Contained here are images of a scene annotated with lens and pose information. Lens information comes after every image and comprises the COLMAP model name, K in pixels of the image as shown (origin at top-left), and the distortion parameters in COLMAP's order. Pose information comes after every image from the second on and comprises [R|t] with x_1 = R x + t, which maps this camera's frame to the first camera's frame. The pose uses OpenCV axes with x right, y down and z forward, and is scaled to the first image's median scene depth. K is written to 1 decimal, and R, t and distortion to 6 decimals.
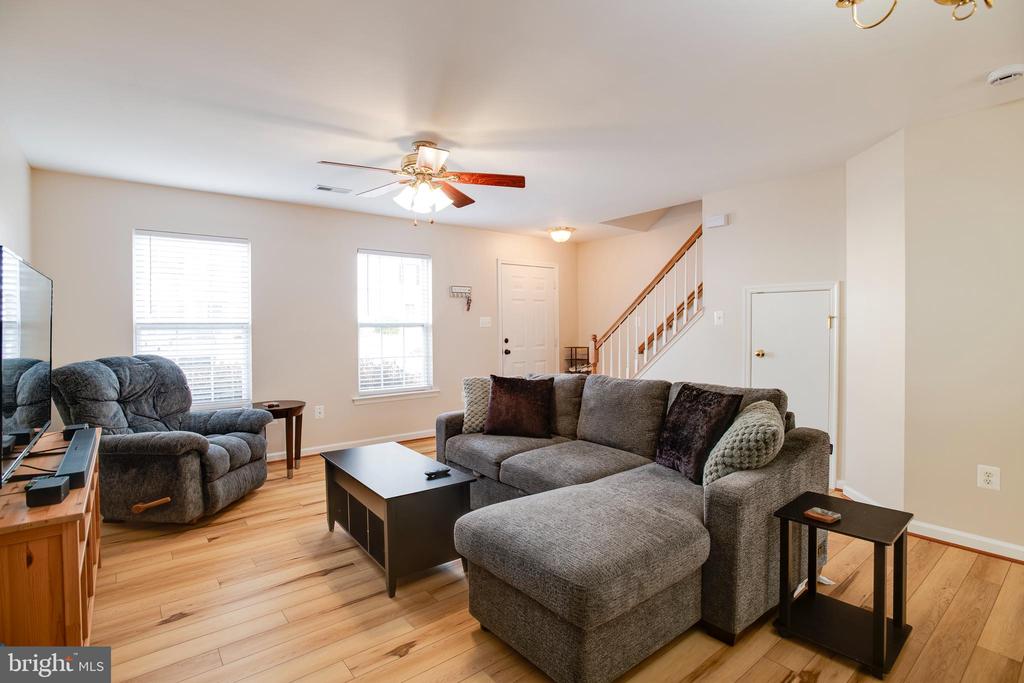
lens RADIAL K [[511.4, 0, 513.4], [0, 511.4, 330.4], [0, 0, 1]] dist [-0.069743, 0.029499]
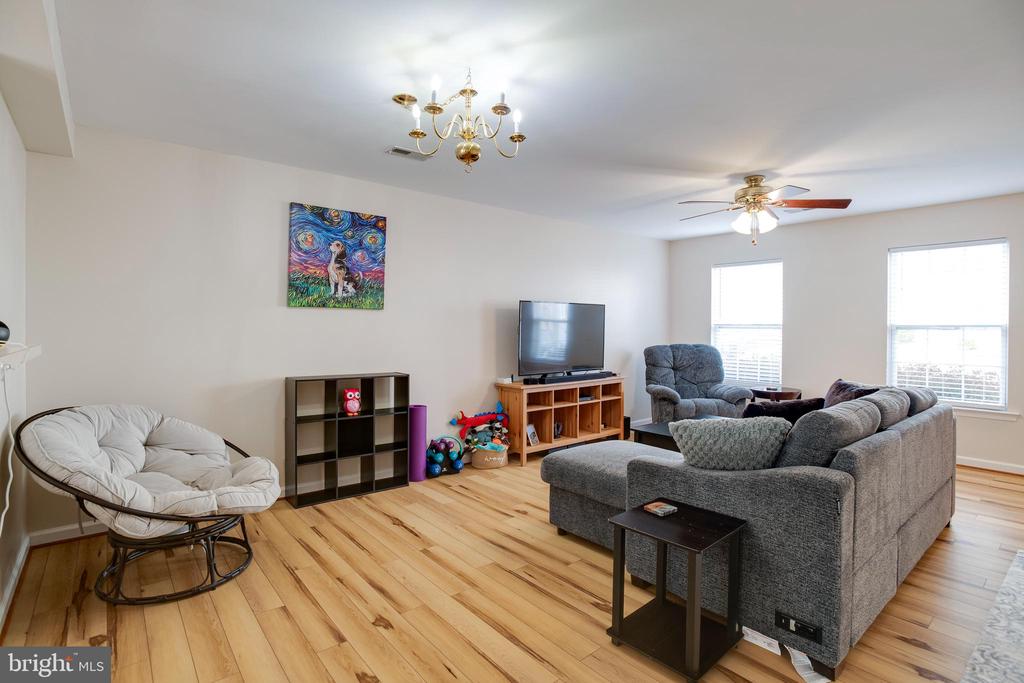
lens RADIAL K [[511.4, 0, 513.4], [0, 511.4, 330.4], [0, 0, 1]] dist [-0.069743, 0.029499]
pose [[0.024794, 0.012612, -0.999613, 0.888182], [-0.014325, 0.999822, 0.012259, -0.006125], [0.999590, 0.014015, 0.024970, 0.349187]]
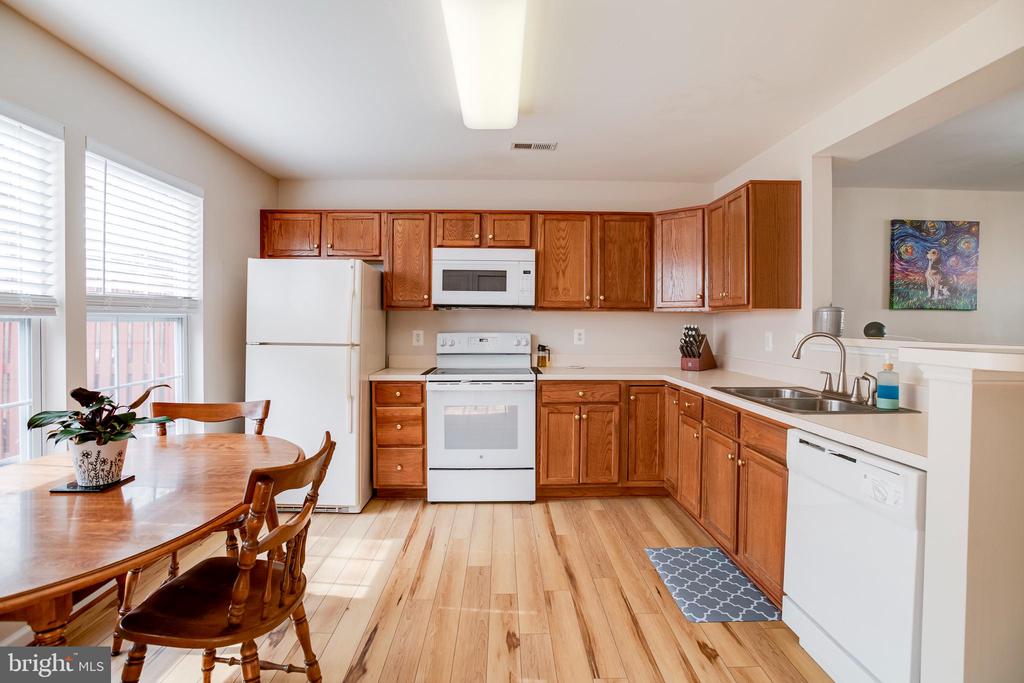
lens RADIAL K [[510.0, 0, 492.5], [0, 510.0, 329.8], [0, 0, 1]] dist [-0.069924, 0.029886]
pose [[-0.618839, 0.012749, -0.785414, 1.339159], [-0.007069, 0.999737, 0.021797, -0.005628], [0.785486, 0.019041, -0.618586, -0.084053]]
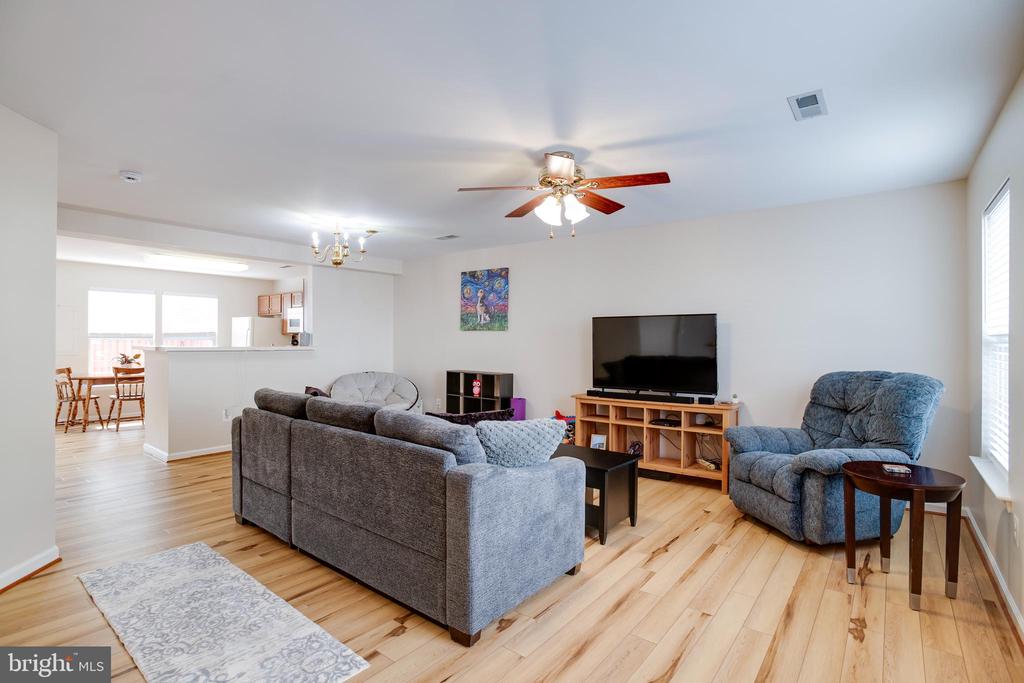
lens RADIAL K [[510.0, 0, 492.5], [0, 510.0, 329.8], [0, 0, 1]] dist [-0.069924, 0.029886]
pose [[-0.980779, 0.000231, -0.195121, 0.131175], [0.002388, 0.999939, -0.010817, -0.017565], [0.195106, -0.011075, -0.980720, 1.701538]]
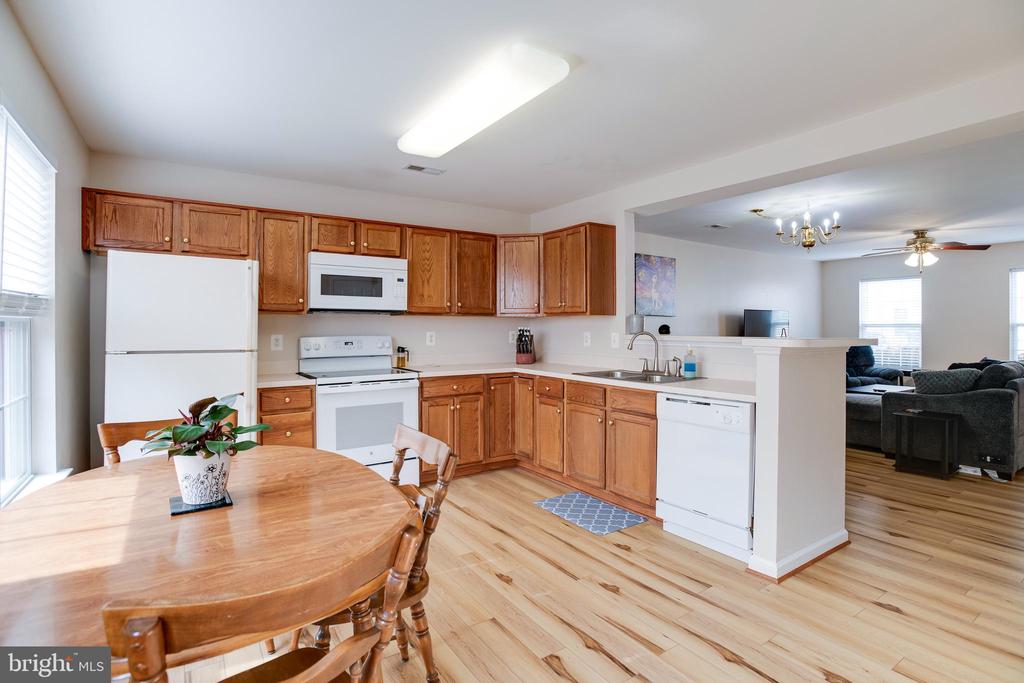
lens RADIAL K [[511.4, 0, 513.4], [0, 511.4, 330.4], [0, 0, 1]] dist [-0.069743, 0.029499]
pose [[-0.082741, 0.011414, -0.996506, 1.581063], [-0.005699, 0.999913, 0.011926, -0.003939], [0.996555, 0.006666, -0.082669, -0.323243]]
